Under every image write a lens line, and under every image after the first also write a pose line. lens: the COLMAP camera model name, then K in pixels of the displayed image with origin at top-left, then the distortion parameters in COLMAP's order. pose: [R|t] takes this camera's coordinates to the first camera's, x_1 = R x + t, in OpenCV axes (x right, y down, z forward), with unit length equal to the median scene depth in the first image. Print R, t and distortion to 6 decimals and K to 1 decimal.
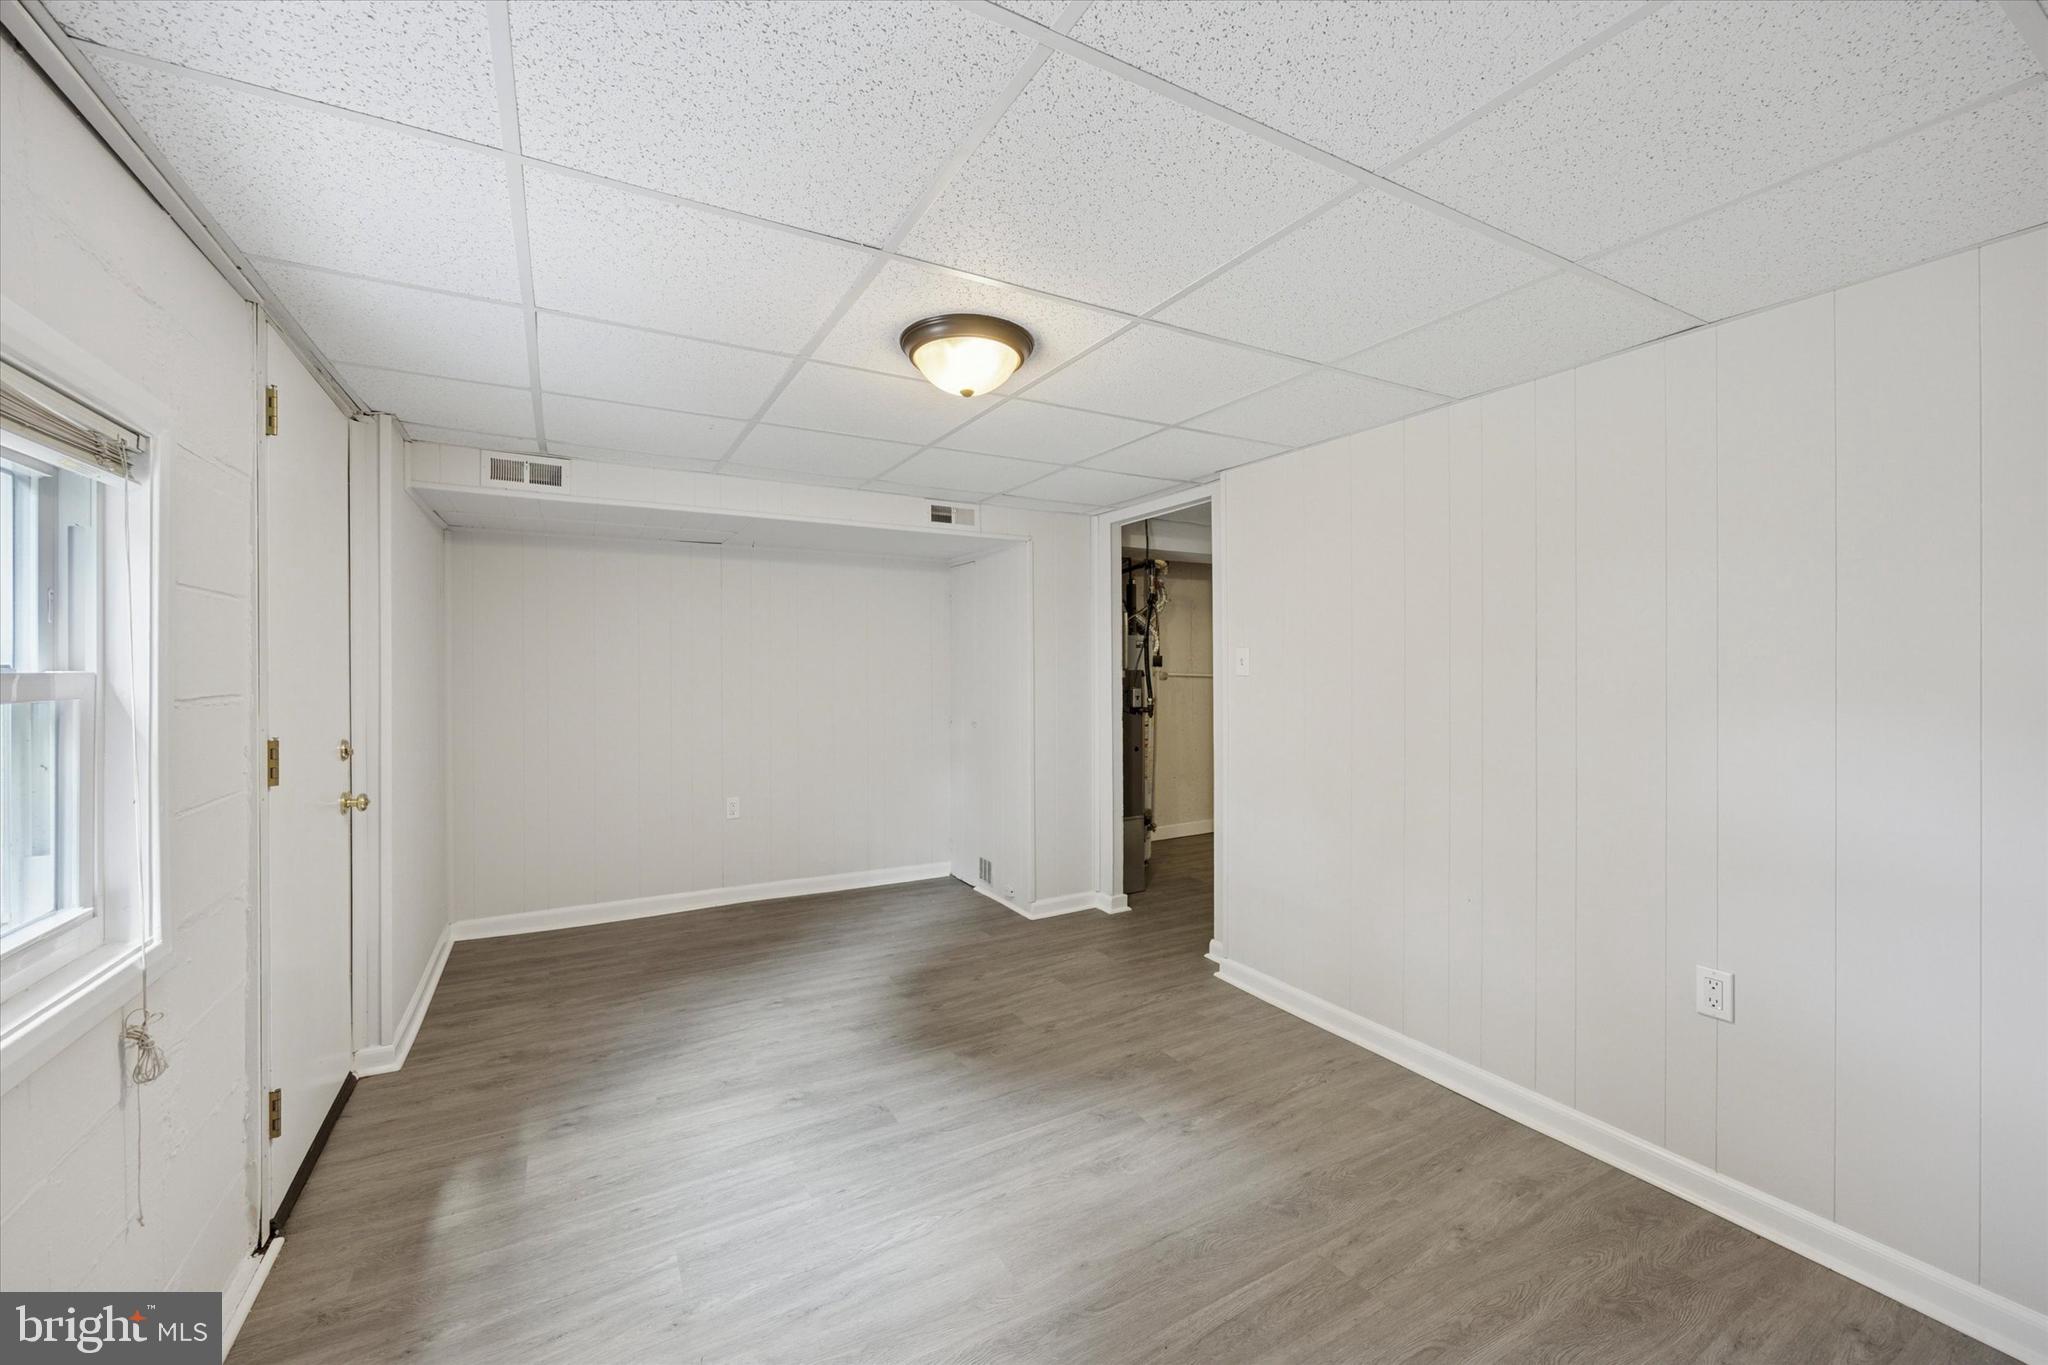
lens RADIAL K [[799.4, 0, 1017.3], [0, 799.4, 670.8], [0, 0, 1]] dist [-0.004437, 0.000748]
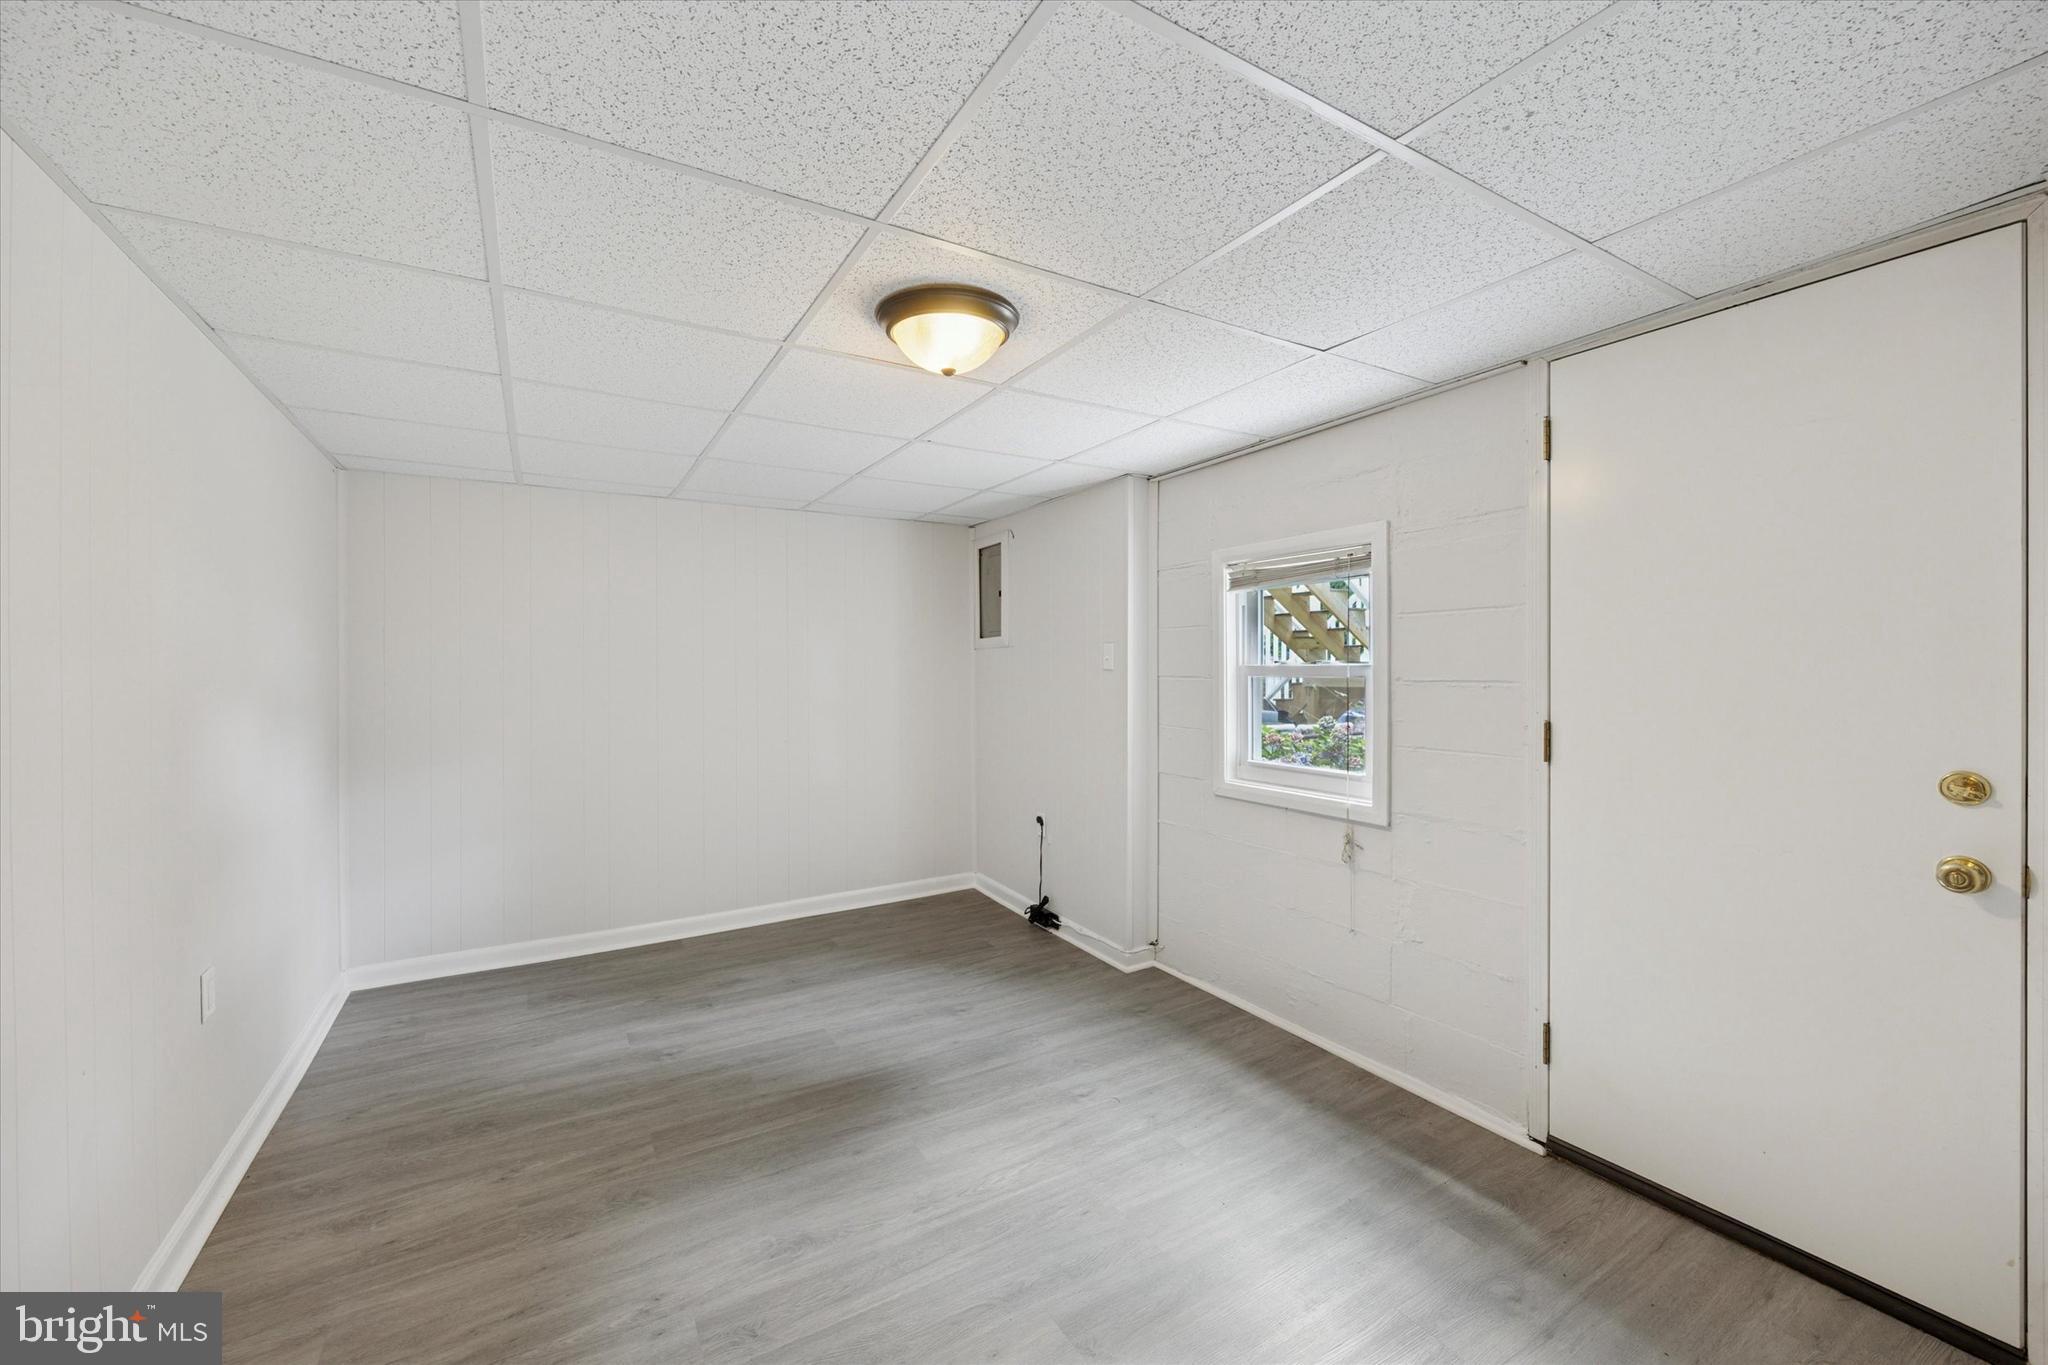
lens RADIAL K [[799.4, 0, 1014.2], [0, 799.4, 670.4], [0, 0, 1]] dist [-0.004437, 0.000748]
pose [[-0.999672, 0.007593, -0.024470, -0.088115], [0.007477, 0.999960, 0.004817, -0.000177], [0.024506, 0.004632, -0.999689, 1.465256]]
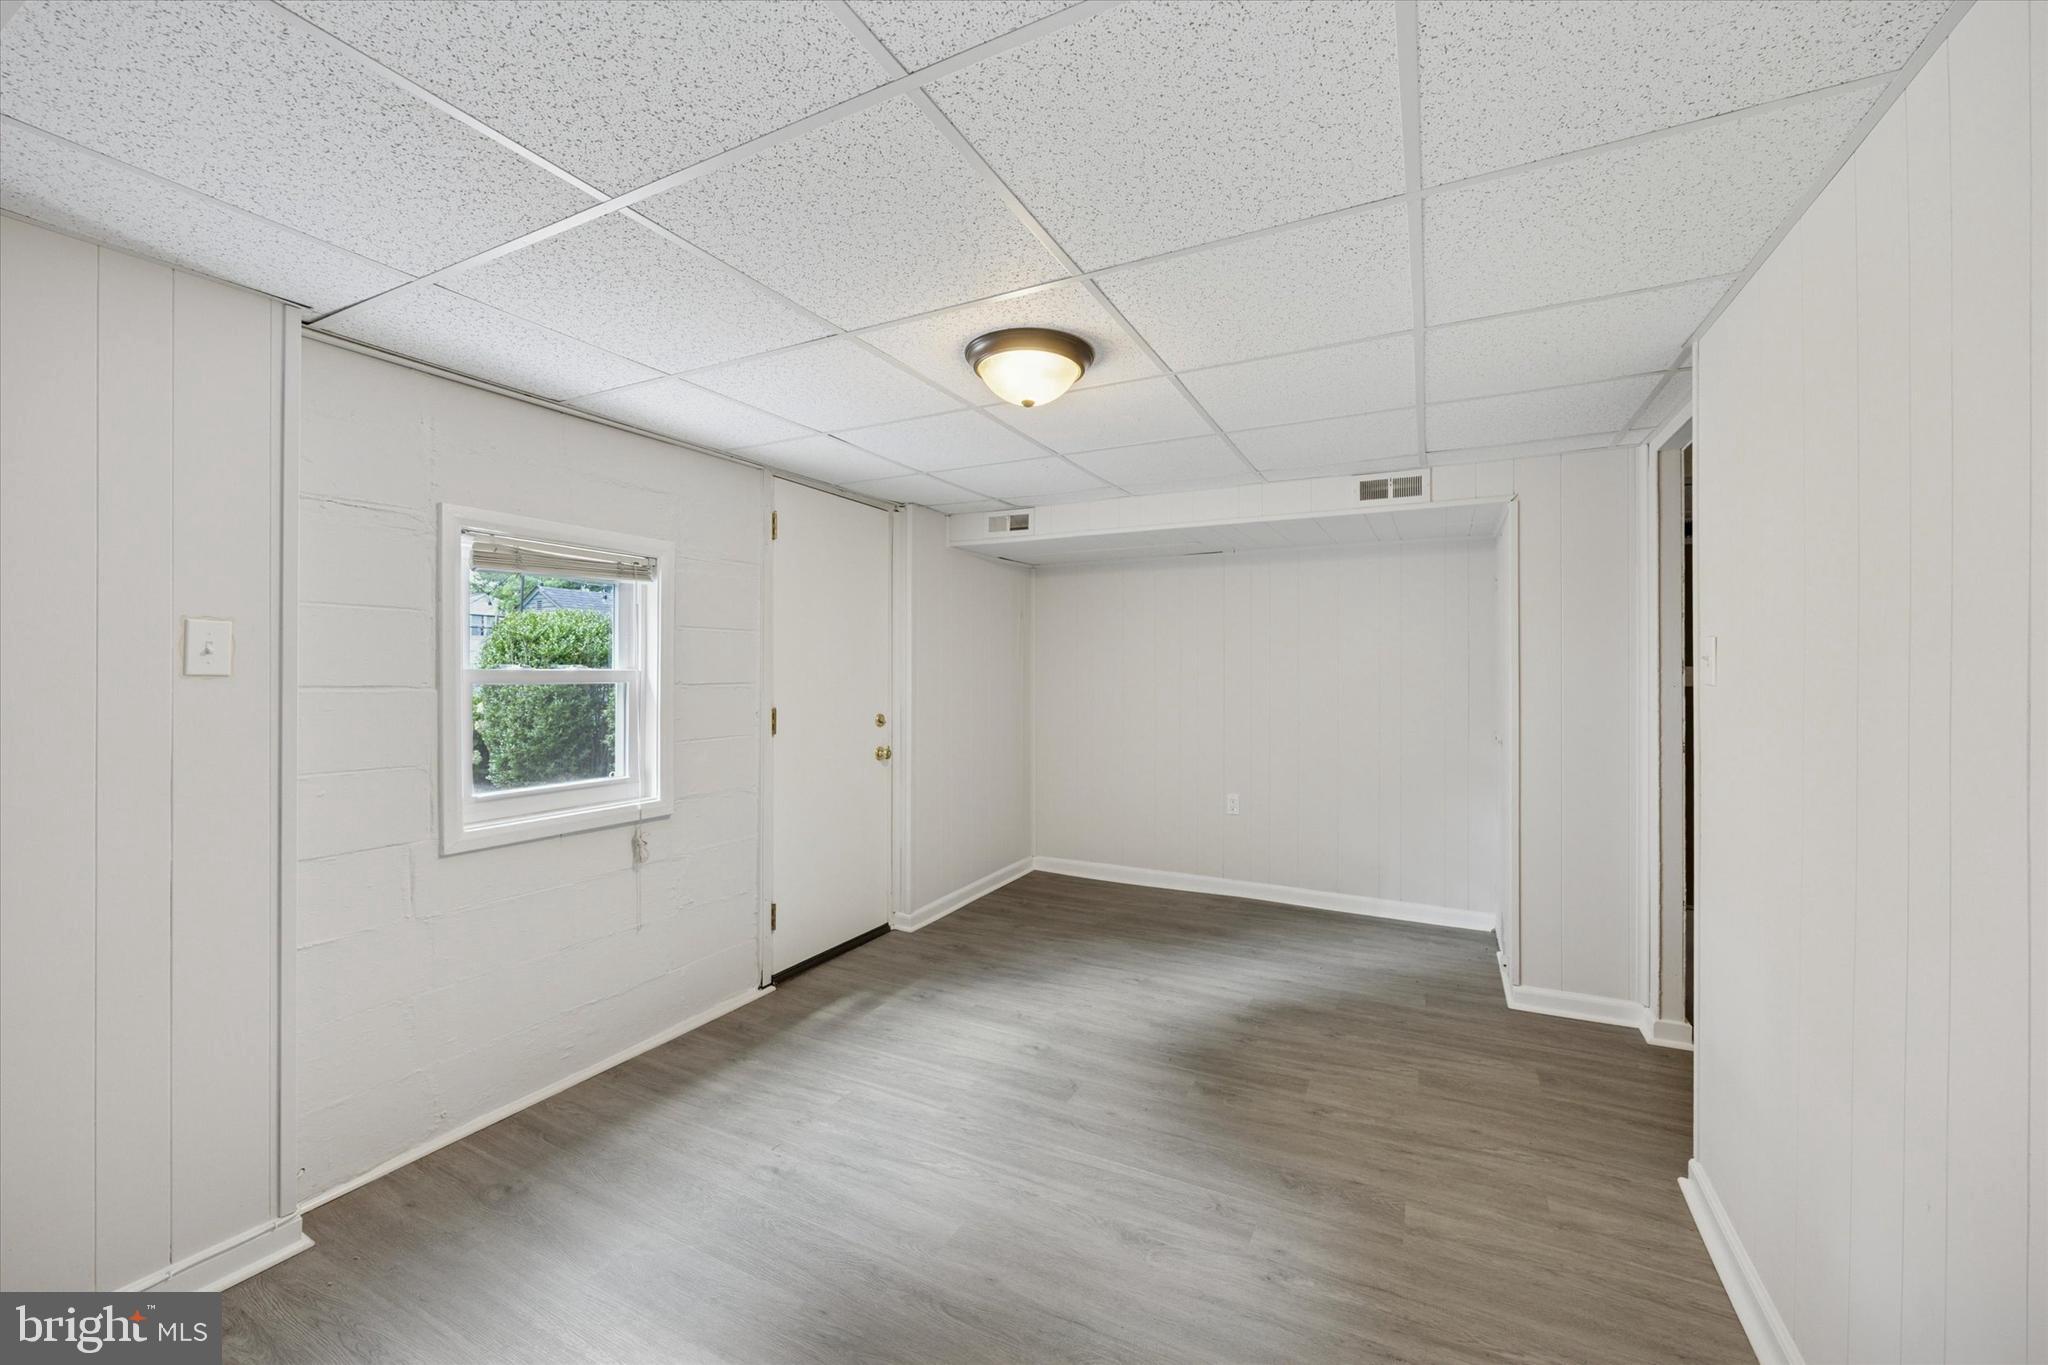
lens RADIAL K [[799.4, 0, 1021.2], [0, 799.4, 676.2], [0, 0, 1]] dist [-0.004437, 0.000748]
pose [[0.552663, 0.008695, -0.833359, 0.599163], [-0.005894, 0.999961, 0.006525, -0.001593], [0.833384, 0.001305, 0.552693, 0.320646]]
